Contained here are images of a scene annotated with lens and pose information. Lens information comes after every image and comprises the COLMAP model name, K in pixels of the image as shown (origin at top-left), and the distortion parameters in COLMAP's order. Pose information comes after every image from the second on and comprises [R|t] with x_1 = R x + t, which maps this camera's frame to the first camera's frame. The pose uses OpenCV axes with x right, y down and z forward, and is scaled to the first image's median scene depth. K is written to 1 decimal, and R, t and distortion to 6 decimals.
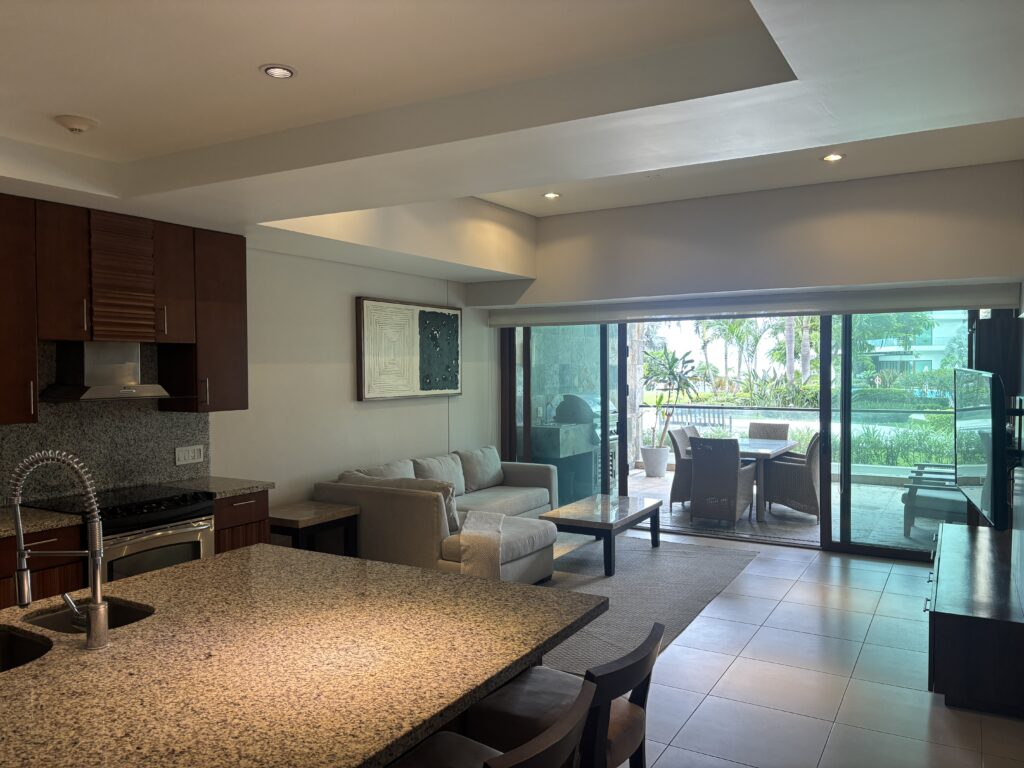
lens RADIAL K [[788.0, 0, 512.0], [0, 788.0, 384.0], [0, 0, 1]] dist [0.061916, -0.005346]
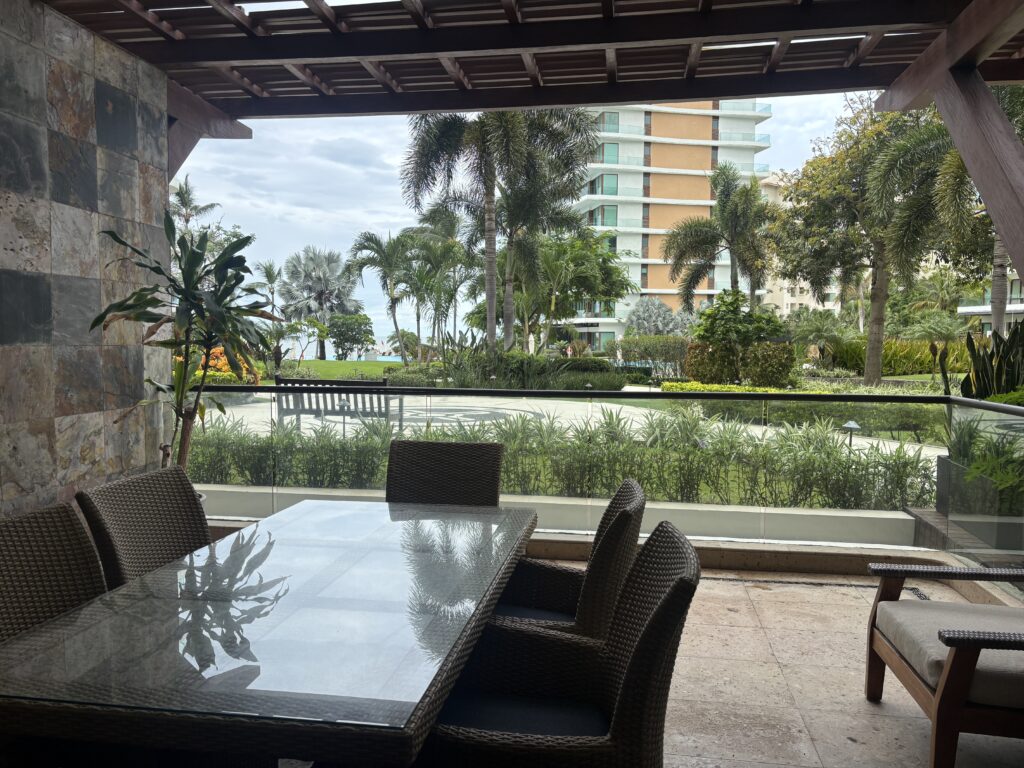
lens RADIAL K [[788.0, 0, 512.0], [0, 788.0, 384.0], [0, 0, 1]] dist [0.061916, -0.005346]
pose [[0.932911, -0.009756, 0.359974, 0.059045], [-0.003351, 0.999354, 0.035769, 0.003748], [-0.360090, -0.034576, 0.932276, 0.177619]]
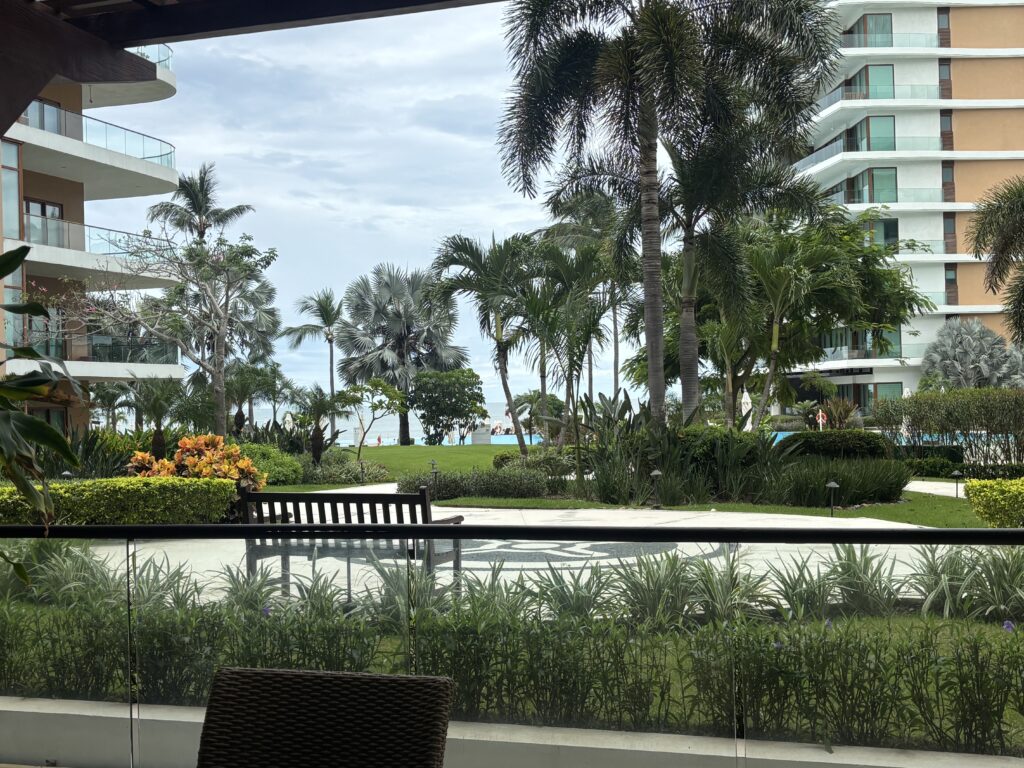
lens RADIAL K [[1285.5, 0, 511.7], [0, 1285.5, 362.9], [0, 0, 1]] dist [0.261020, -0.900550]
pose [[0.979608, -0.015216, 0.200339, 0.082906], [0.026502, 0.998201, -0.053774, 0.001414], [-0.199161, 0.057986, 0.978250, 0.198953]]
